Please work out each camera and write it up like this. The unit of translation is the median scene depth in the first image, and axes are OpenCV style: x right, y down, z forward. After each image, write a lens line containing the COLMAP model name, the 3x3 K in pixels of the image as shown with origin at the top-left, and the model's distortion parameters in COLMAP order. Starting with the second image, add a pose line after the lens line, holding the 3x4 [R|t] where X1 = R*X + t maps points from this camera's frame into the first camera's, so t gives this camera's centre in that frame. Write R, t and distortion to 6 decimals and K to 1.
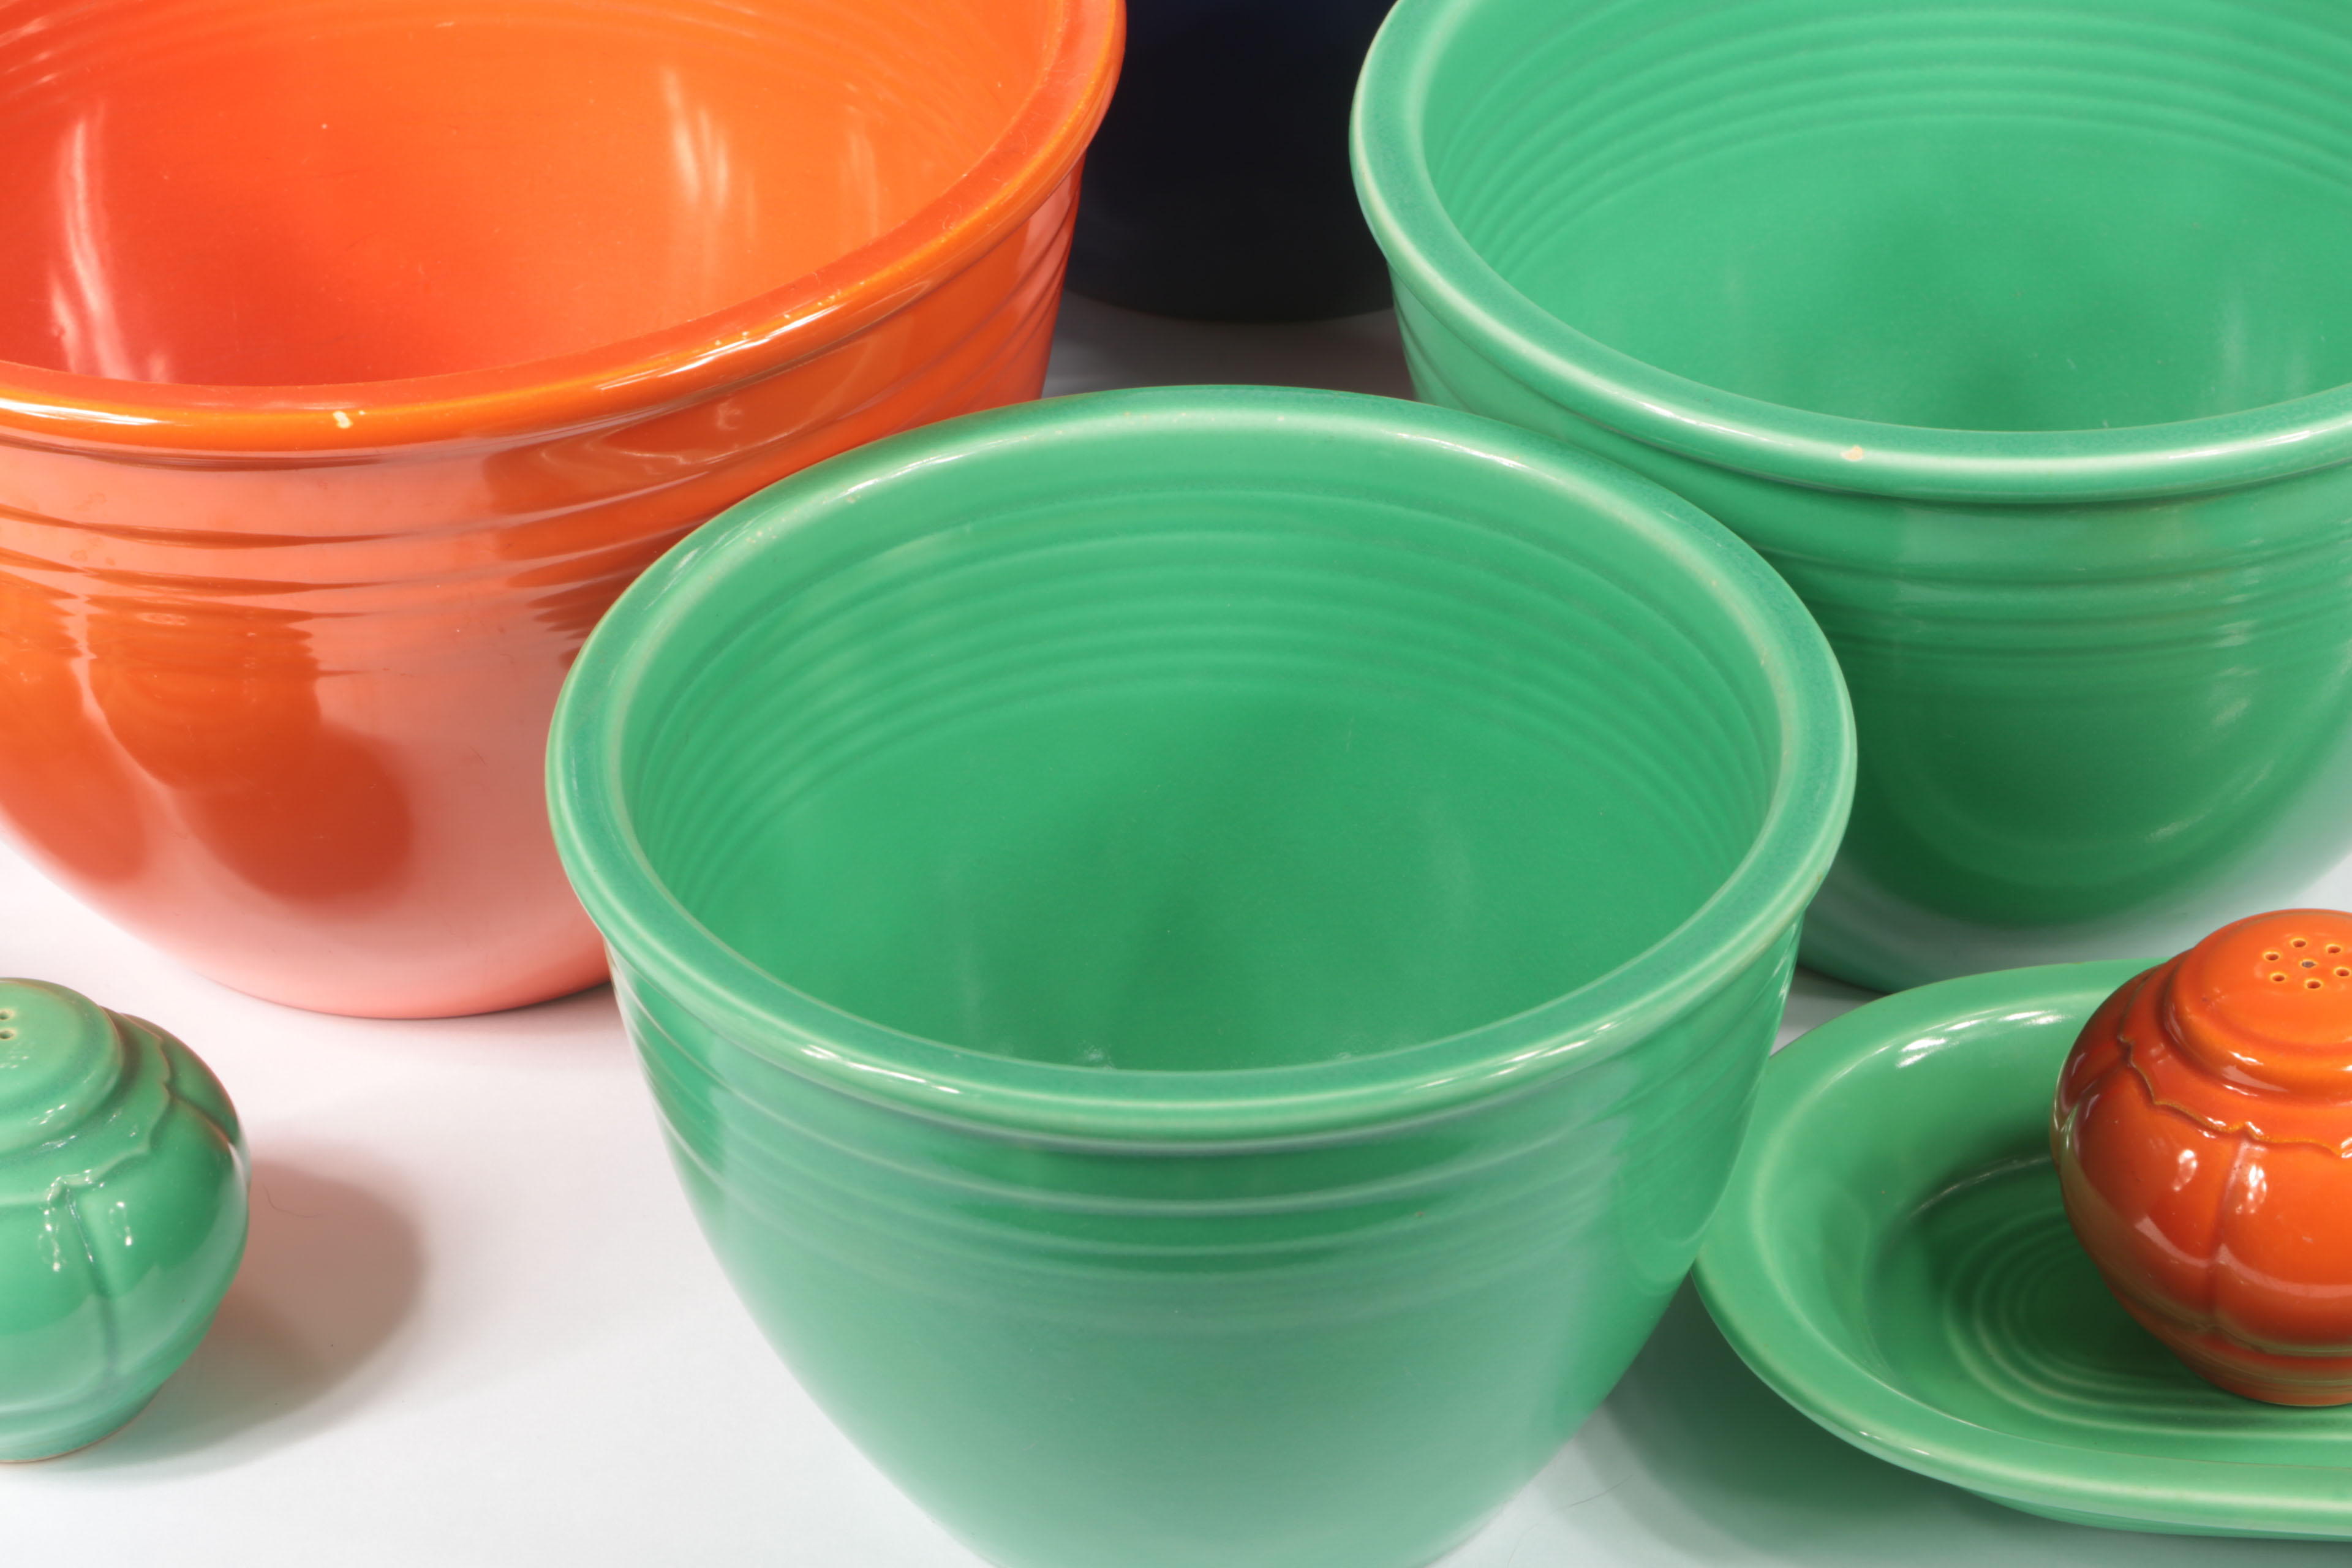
lens RADIAL K [[7049.7, 0, 1180.7], [0, 7049.7, 779.1], [0, 0, 1]] dist [0.023108, 0.000000]
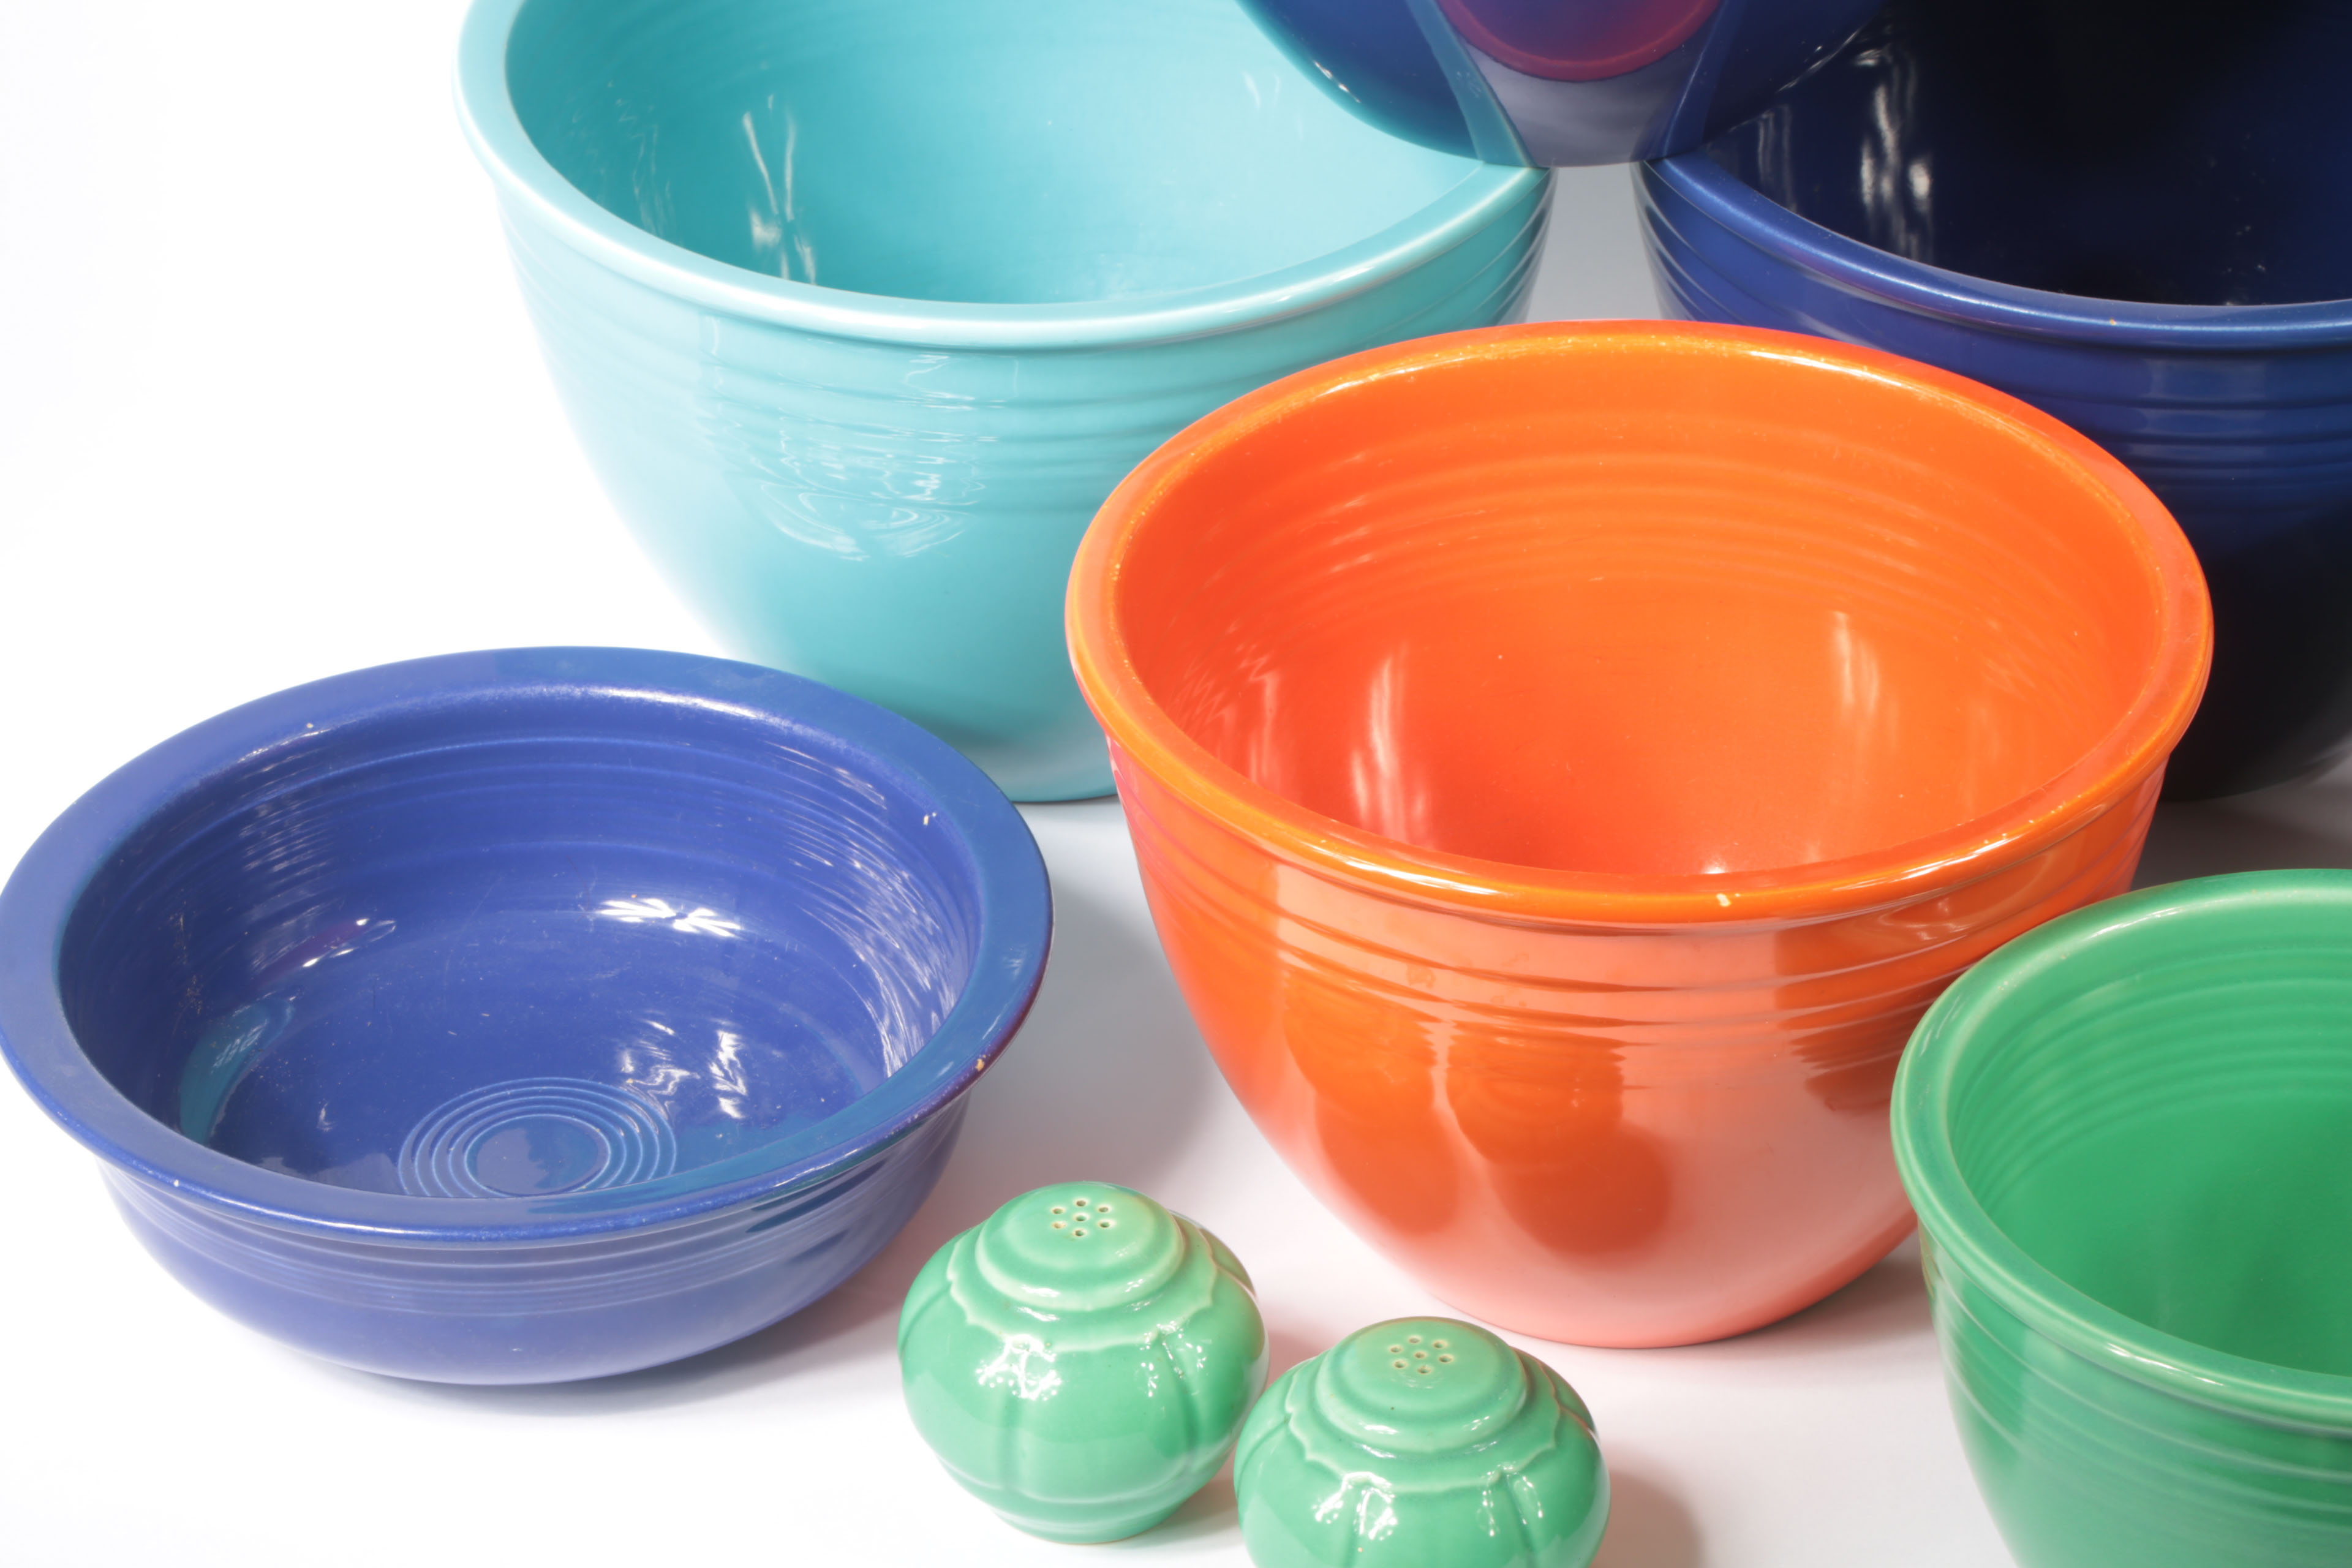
lens RADIAL K [[7049.7, 0, 1161.3], [0, 7049.7, 784.5], [0, 0, 1]] dist [0.023108, 0.000000]
pose [[0.999275, -0.001563, 0.038036, -0.267051], [0.003363, 0.998875, -0.047299, -0.009483], [-0.037919, 0.047392, 0.998156, -0.331379]]
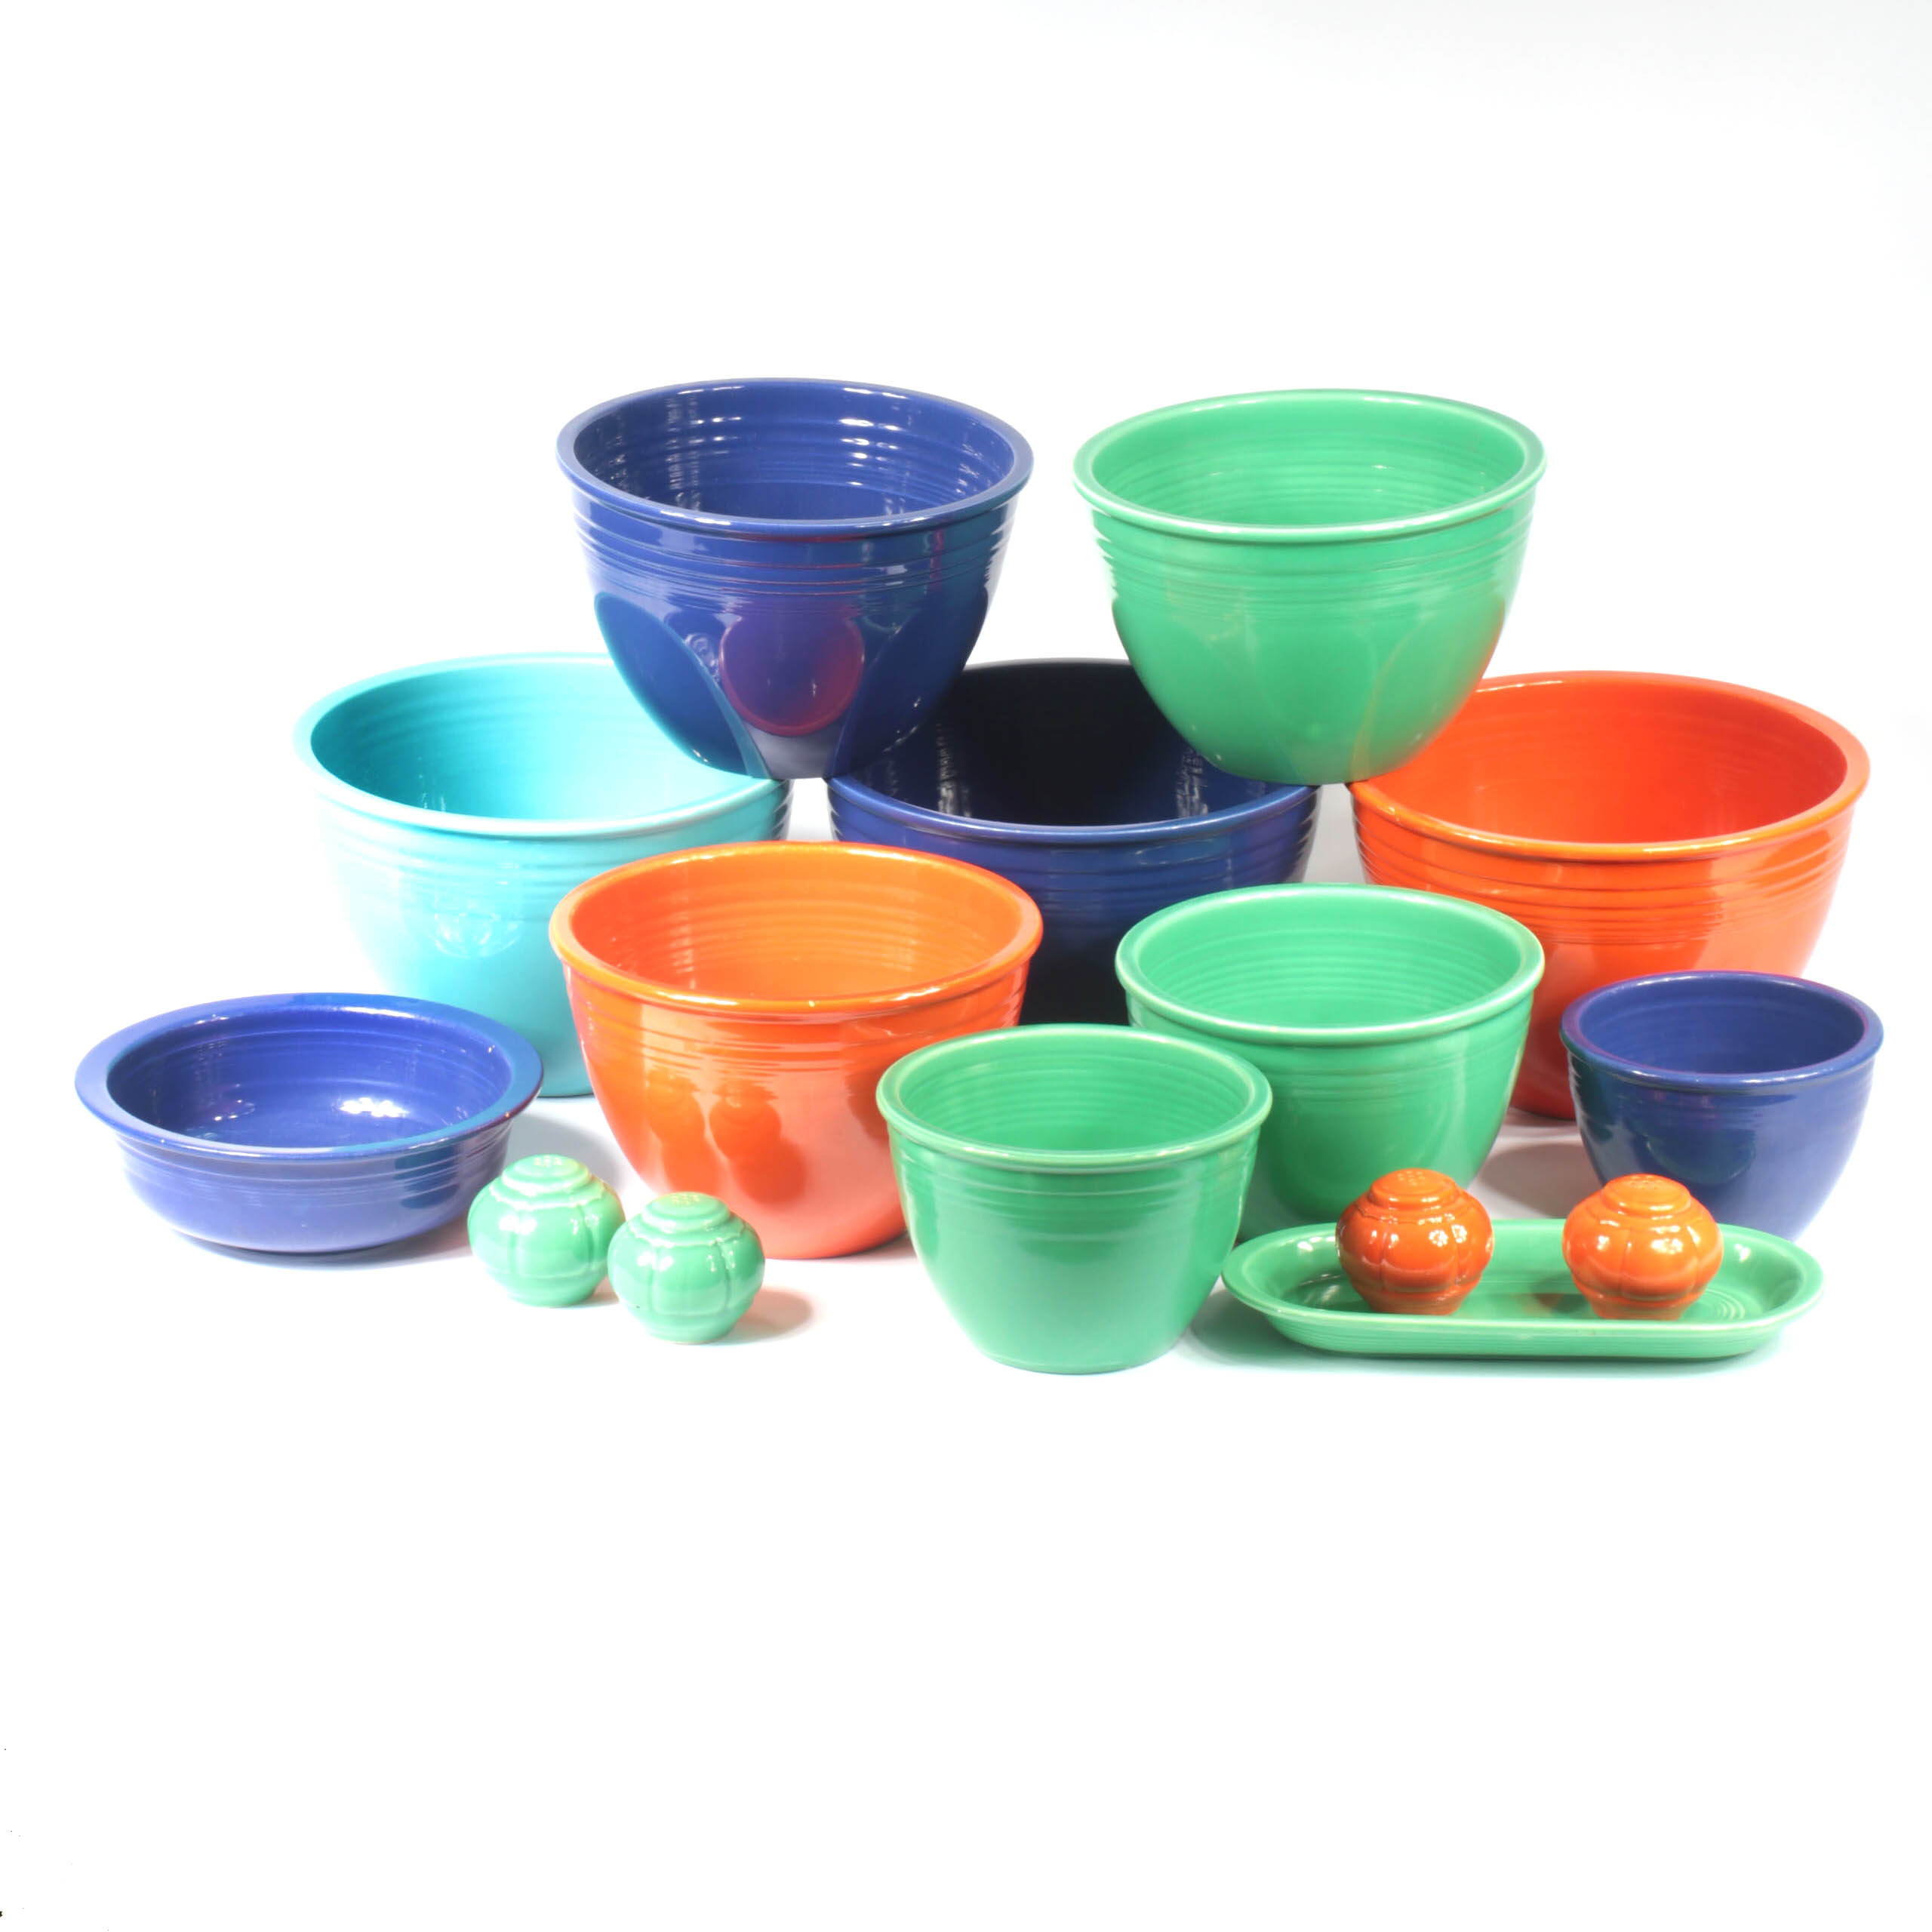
lens RADIAL K [[9127.3, 0, 979.4], [0, 9127.3, 962.6], [0, 0, 1]] dist [0.223201, 0.000000]
pose [[0.999261, 0.021375, 0.031935, -0.169734], [-0.011856, 0.961971, -0.272895, 1.041654], [-0.036554, 0.272315, 0.961514, -2.957012]]
